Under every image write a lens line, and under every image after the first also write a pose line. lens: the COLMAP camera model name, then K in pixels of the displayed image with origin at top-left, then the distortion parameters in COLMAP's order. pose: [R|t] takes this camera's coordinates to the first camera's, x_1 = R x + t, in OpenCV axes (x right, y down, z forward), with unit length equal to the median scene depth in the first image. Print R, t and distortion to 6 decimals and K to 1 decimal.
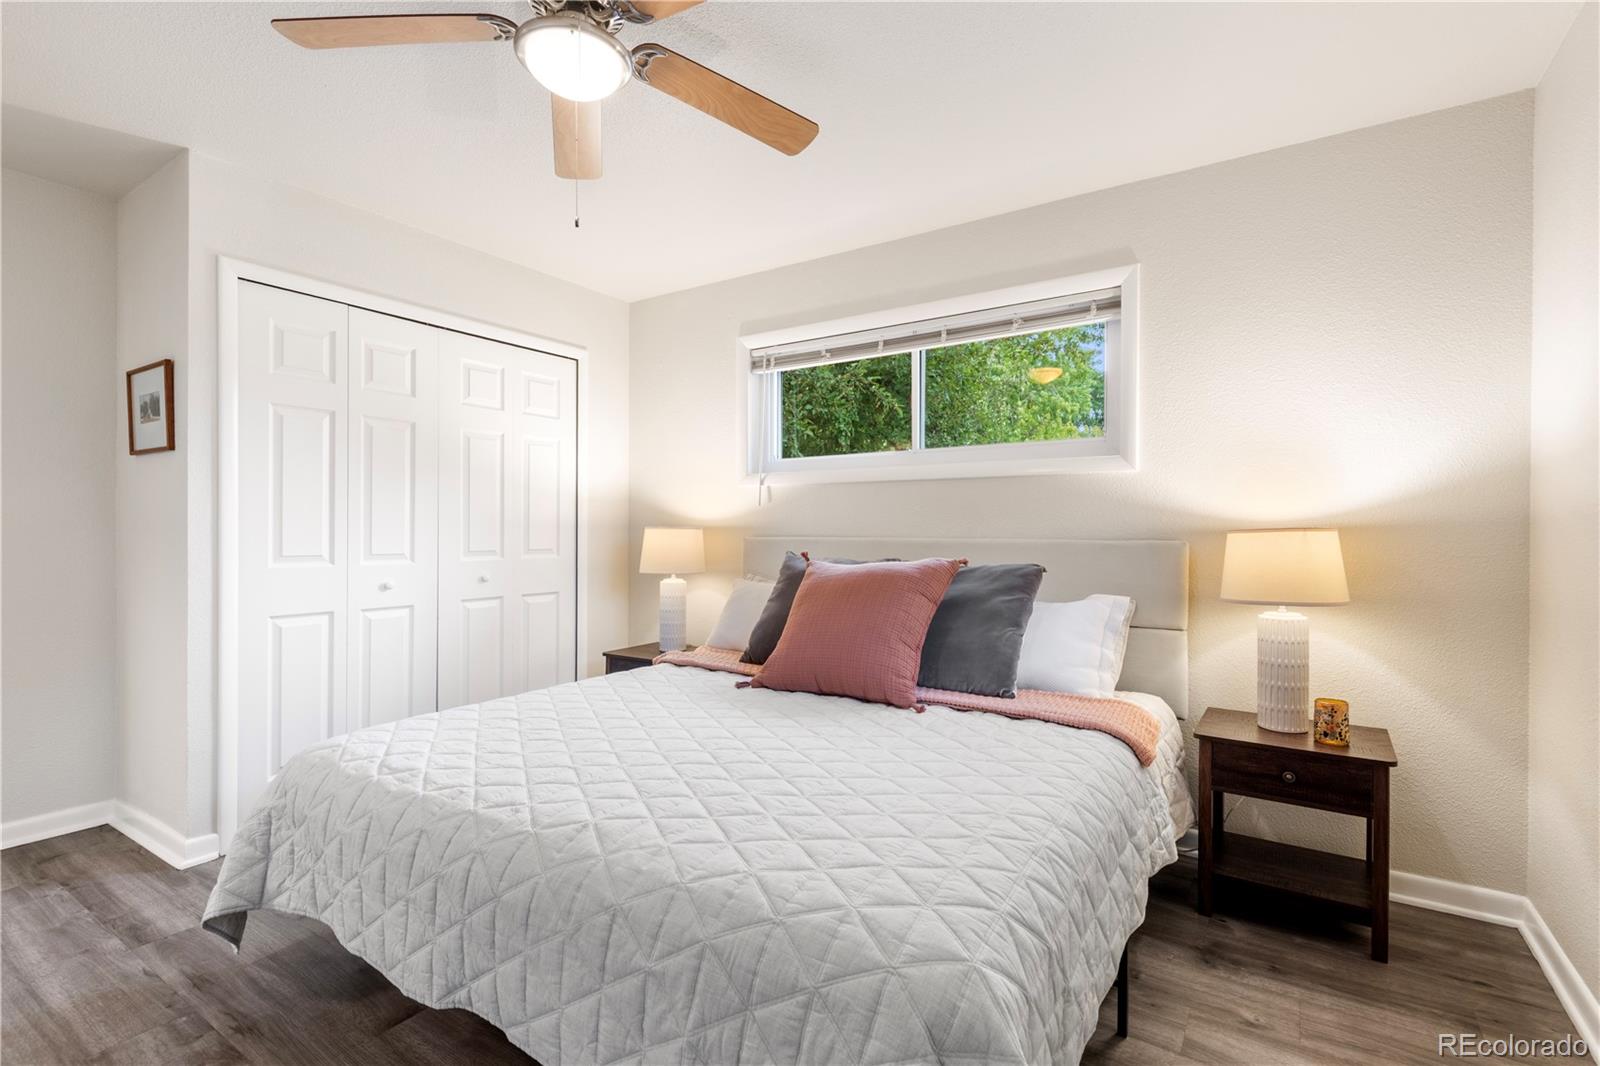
lens RADIAL K [[708.2, 0, 813.3], [0, 708.2, 530.2], [0, 0, 1]] dist [0.033260, -0.018652]
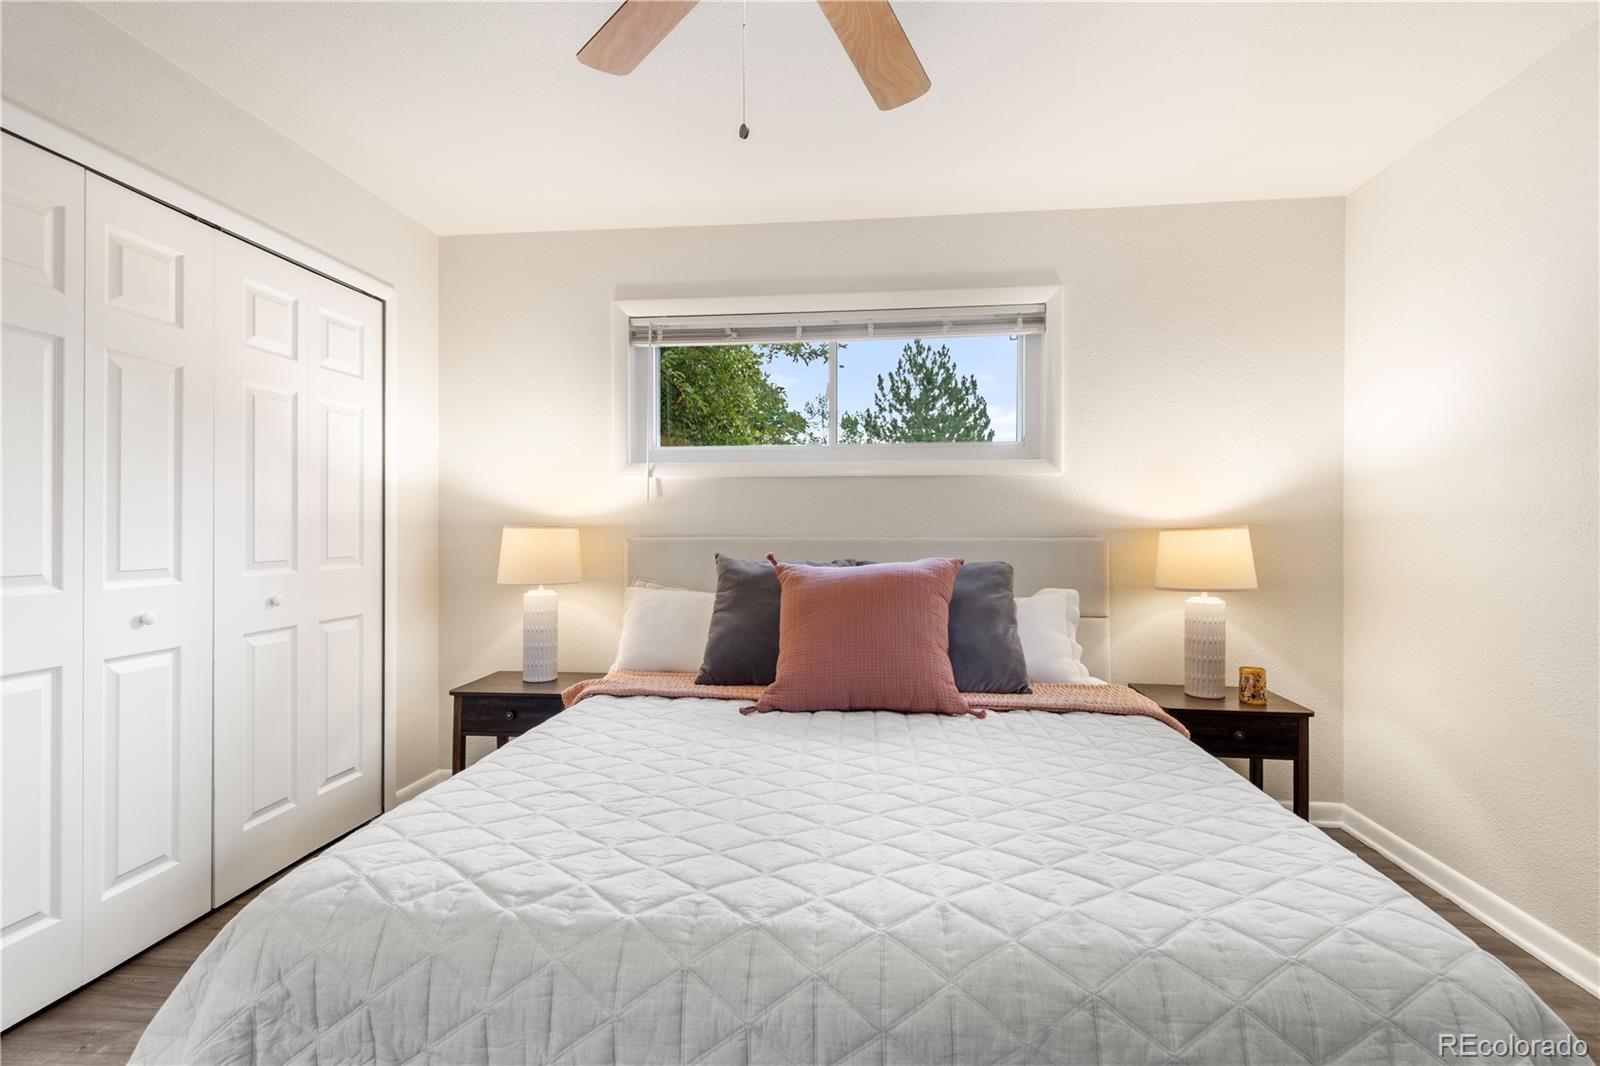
lens RADIAL K [[727.6, 0, 804.4], [0, 727.6, 527.2], [0, 0, 1]] dist [0.035499, -0.019859]
pose [[0.897401, -0.002700, 0.441208, -0.405022], [0.002326, 0.999996, 0.001388, -0.004600], [-0.441210, -0.000219, 0.897404, 0.168393]]
